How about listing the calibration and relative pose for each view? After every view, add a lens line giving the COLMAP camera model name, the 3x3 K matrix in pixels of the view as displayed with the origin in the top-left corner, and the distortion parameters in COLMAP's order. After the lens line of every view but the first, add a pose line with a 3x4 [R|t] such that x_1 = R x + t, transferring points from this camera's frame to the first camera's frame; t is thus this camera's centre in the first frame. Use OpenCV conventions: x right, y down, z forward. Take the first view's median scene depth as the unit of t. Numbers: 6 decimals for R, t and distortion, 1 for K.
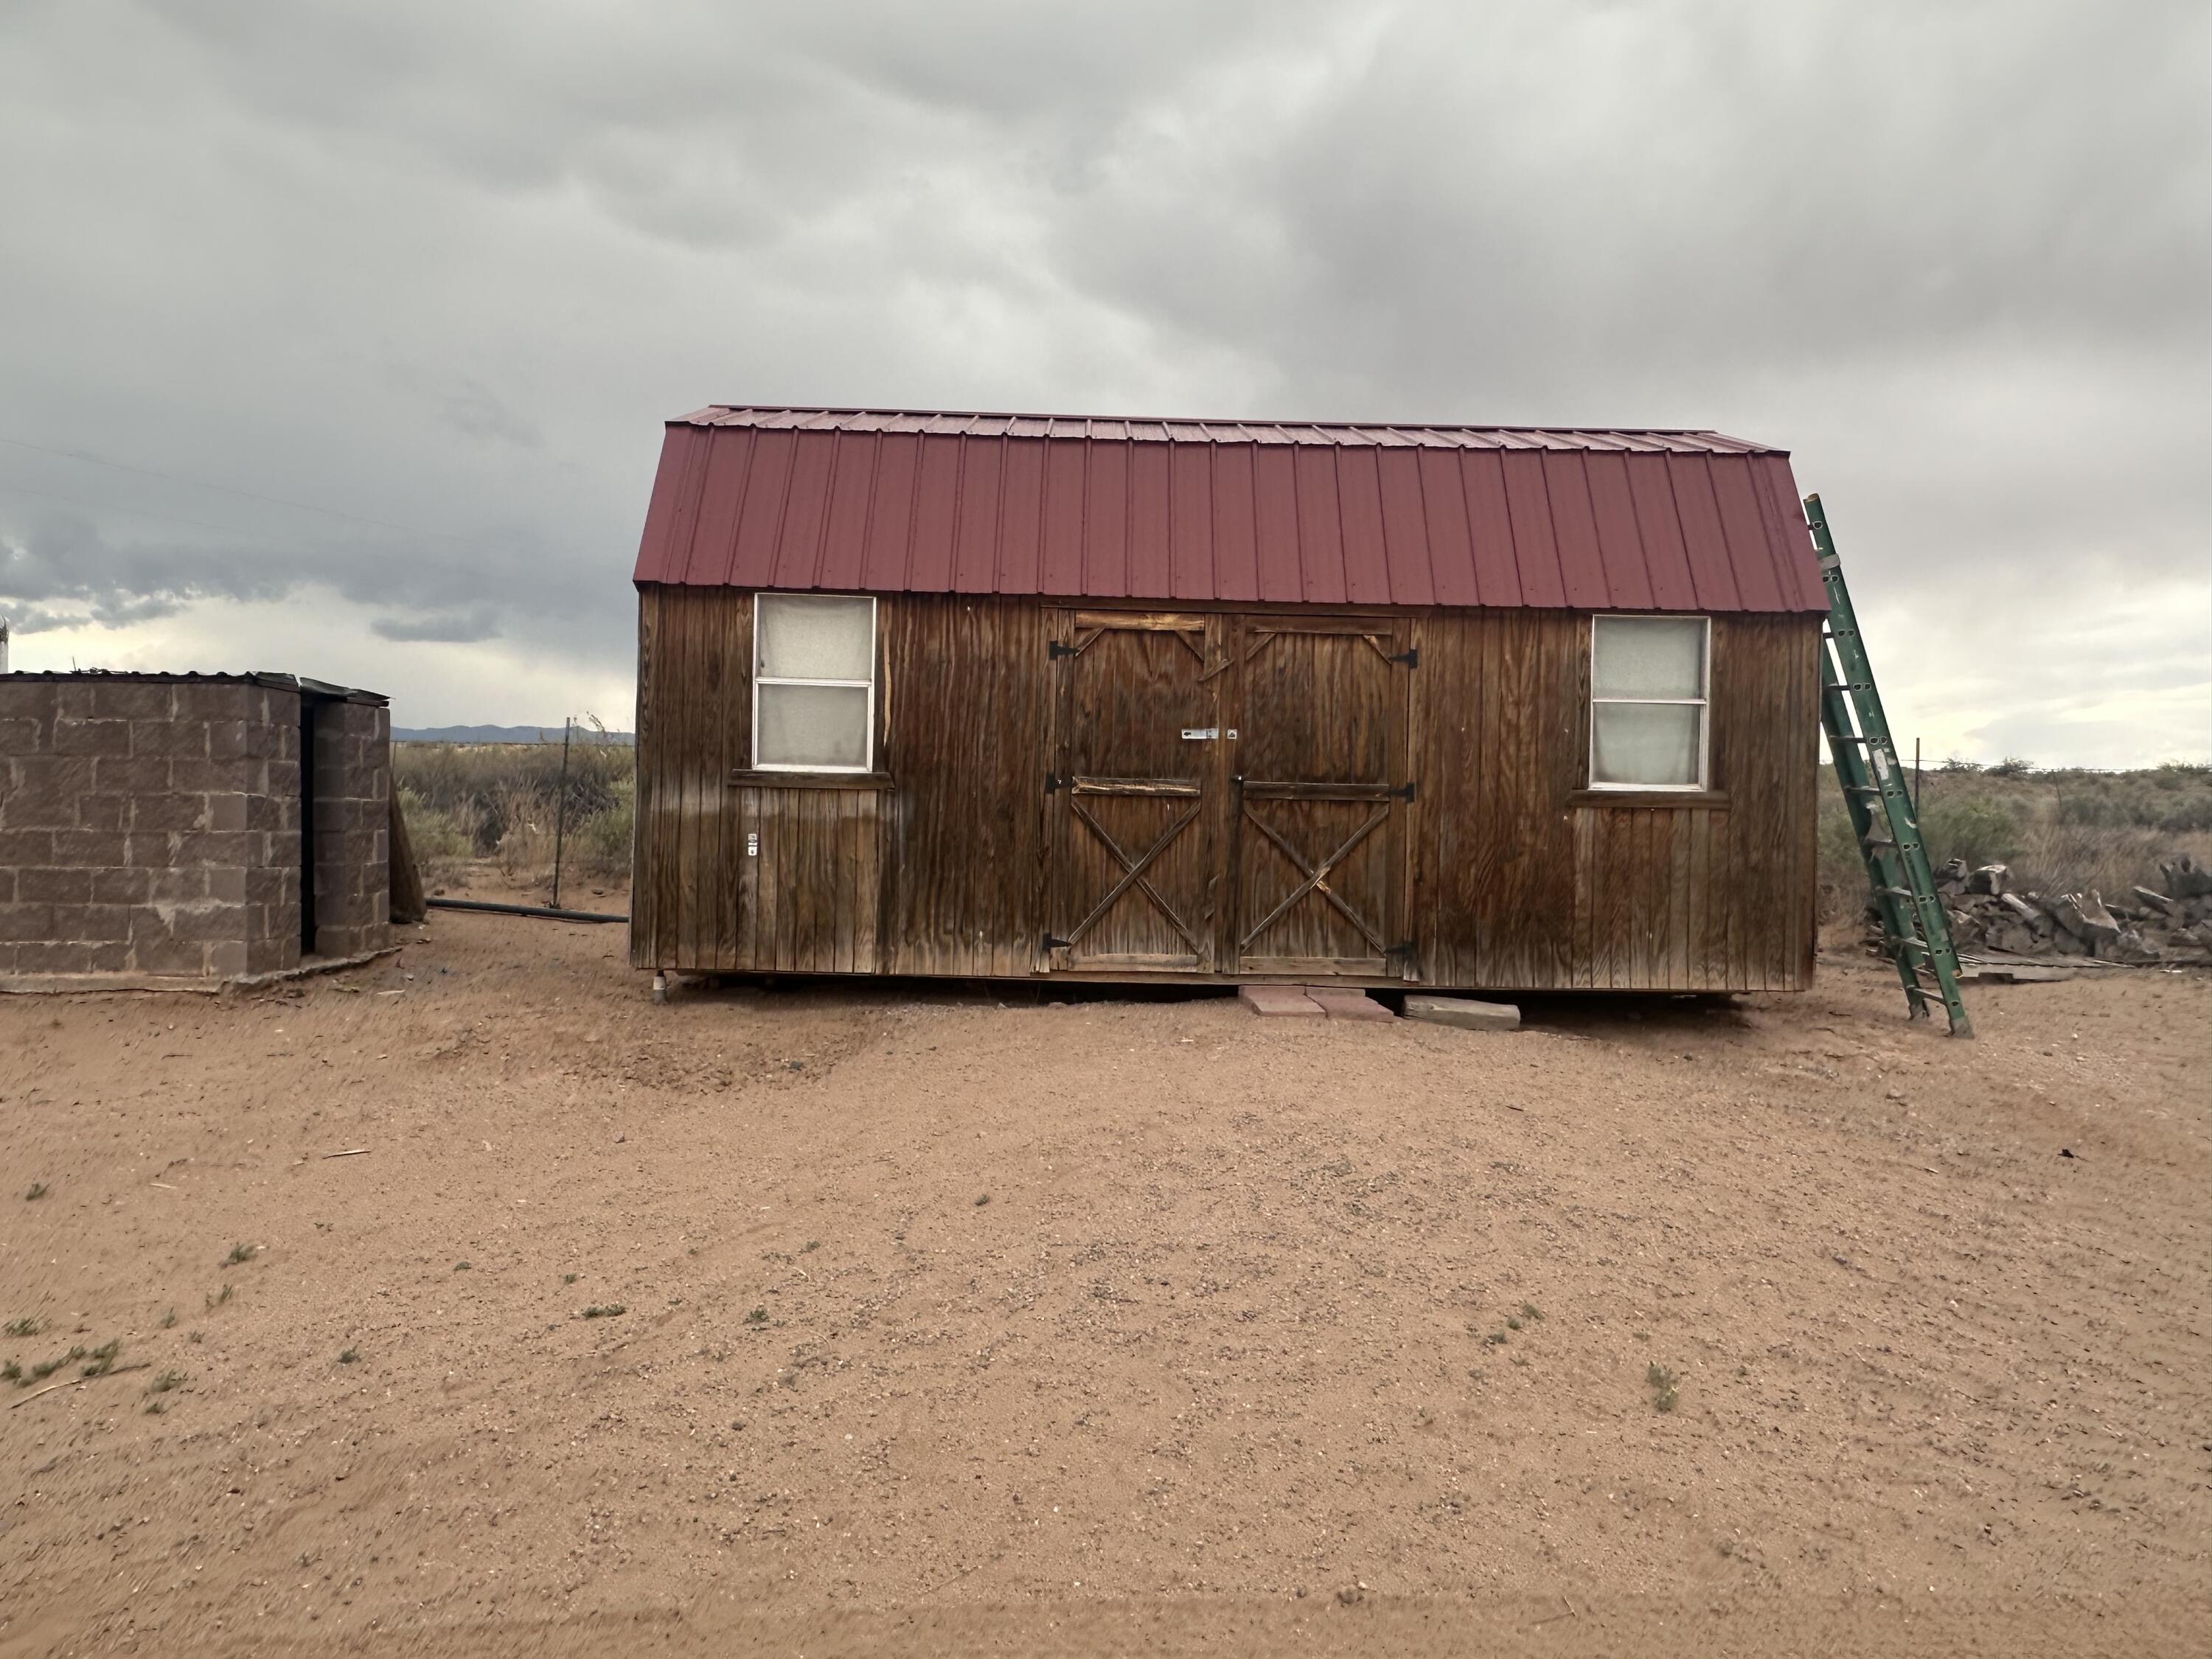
lens RADIAL K [[1533.9, 0, 1106.0], [0, 1533.9, 827.9], [0, 0, 1]] dist [0.002576, -0.000058]
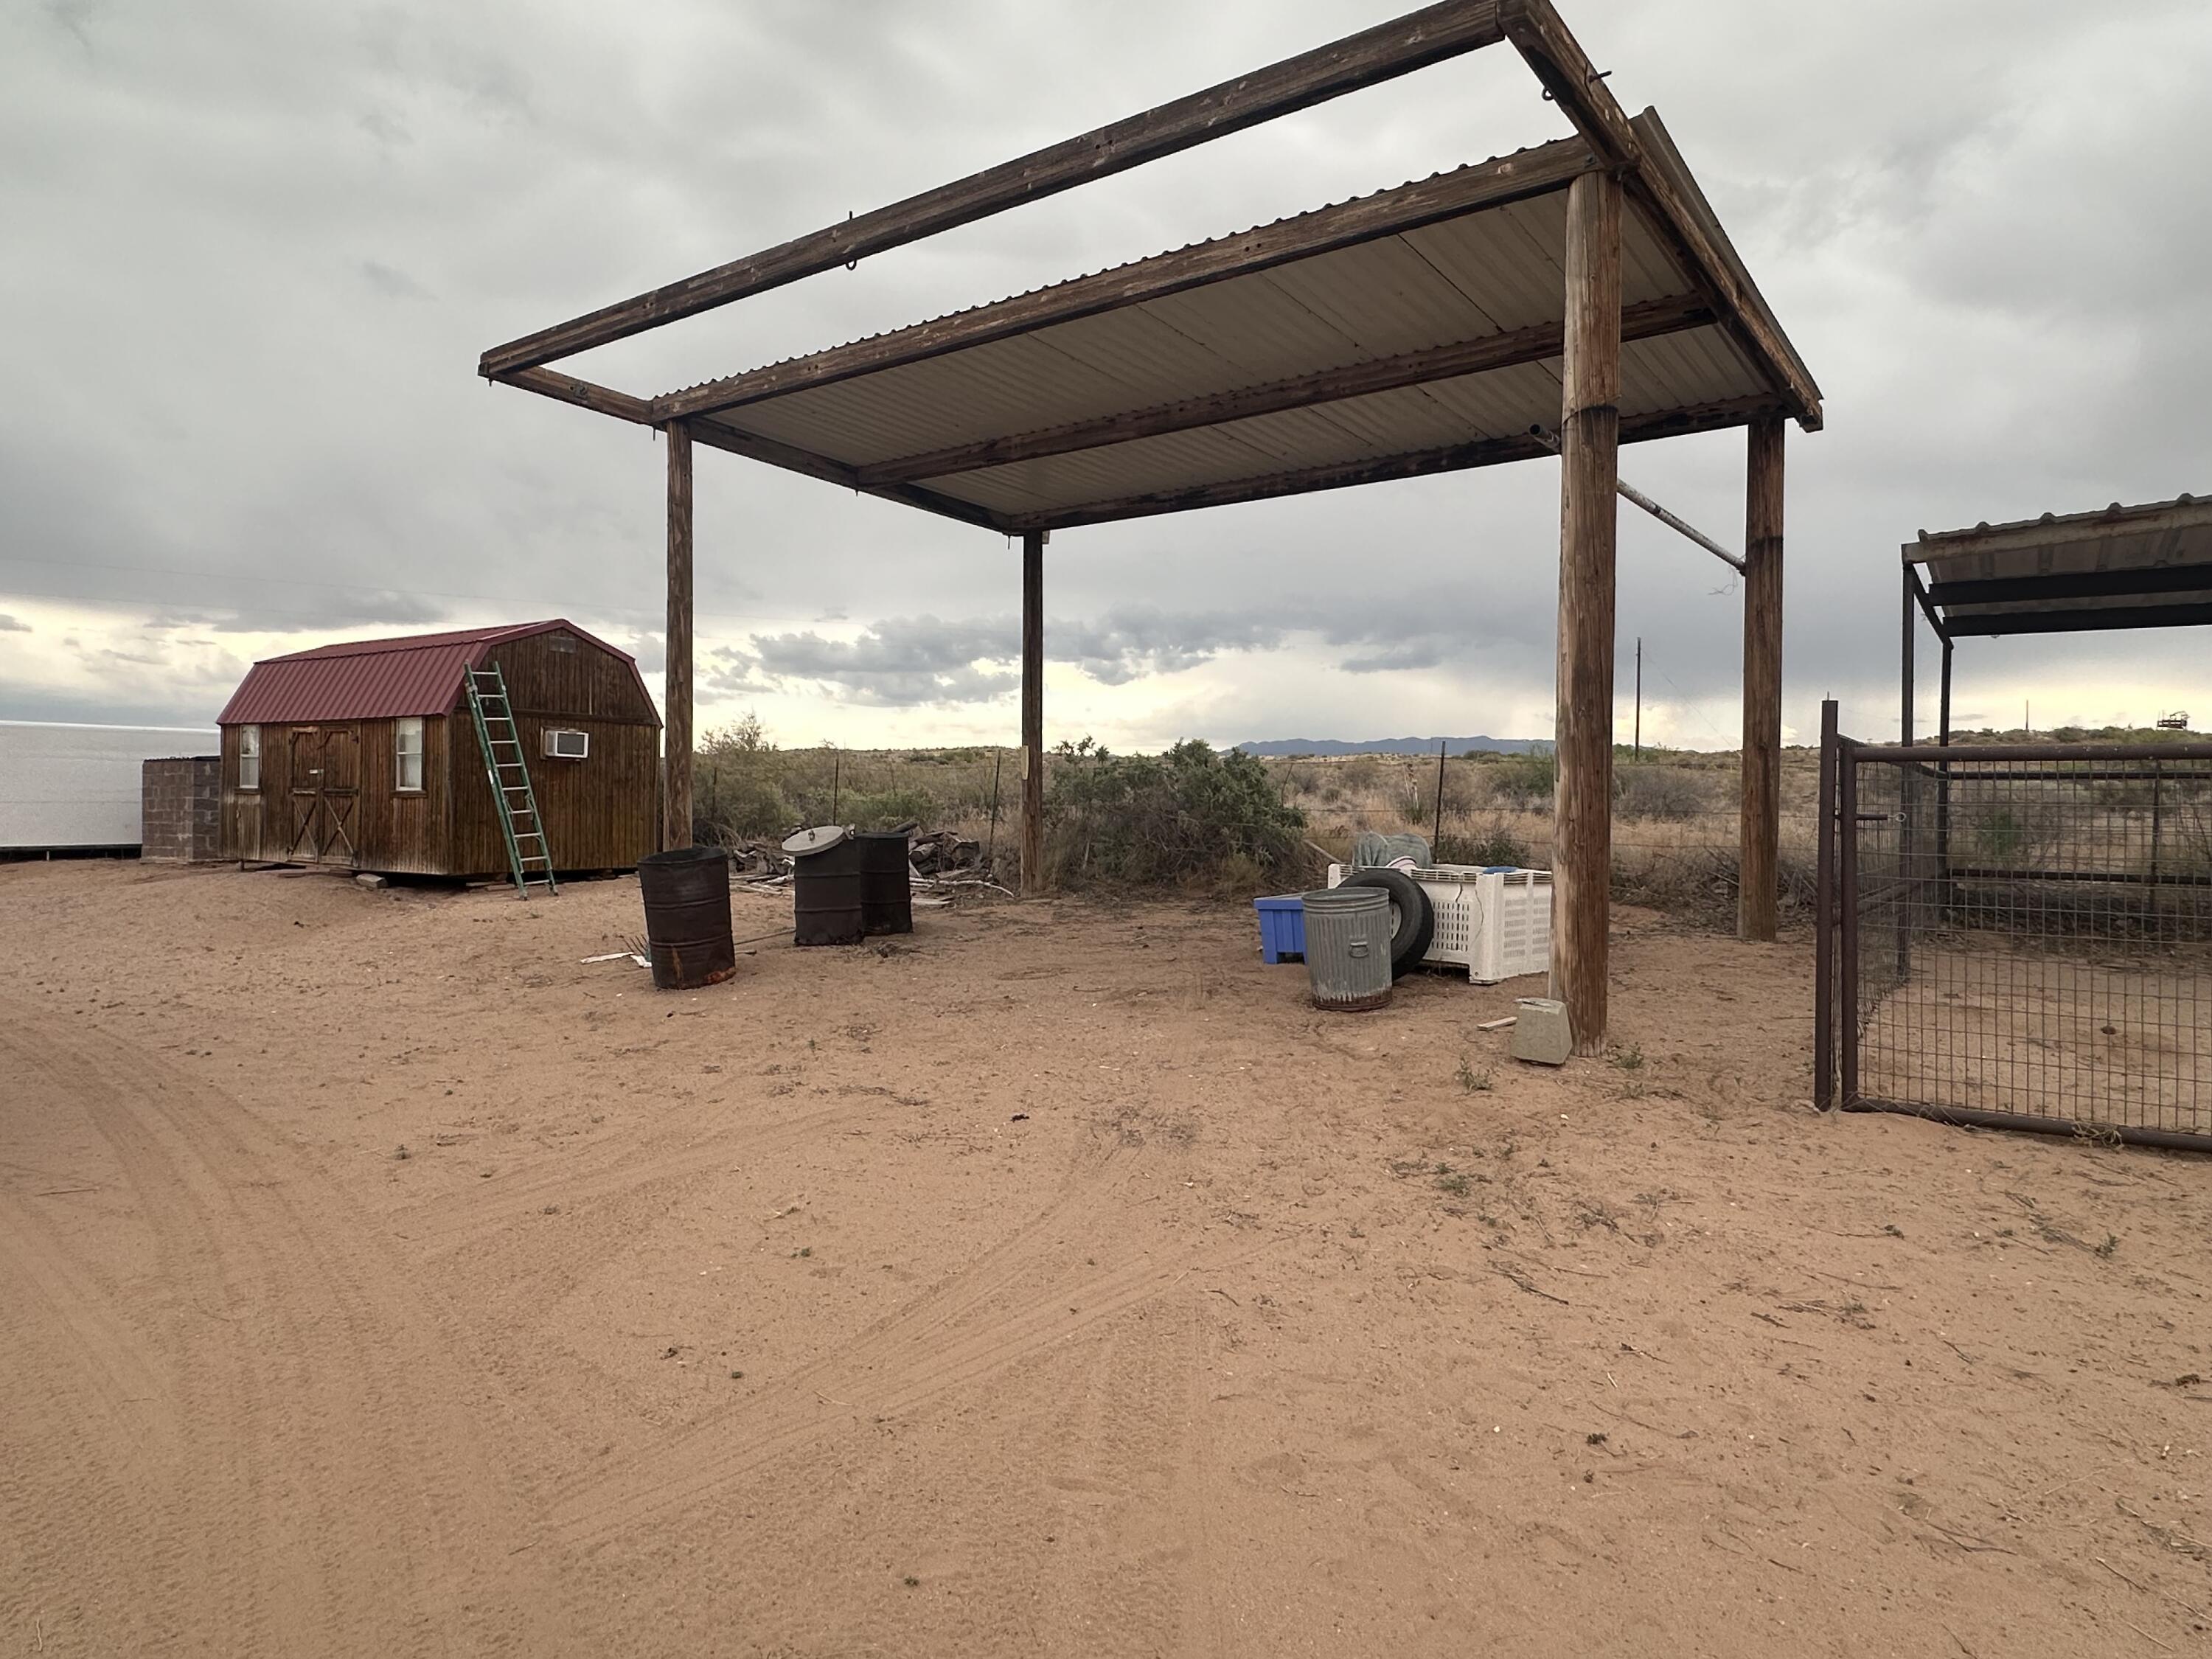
lens RADIAL K [[1316.5, 0, 1102.8], [0, 1316.5, 819.4], [0, 0, 1]] dist [-0.000830, 0.000061]
pose [[0.800701, -0.001826, -0.599061, 2.460120], [0.001310, 0.999998, -0.001298, 0.025588], [0.599062, 0.000254, 0.800702, 0.003870]]
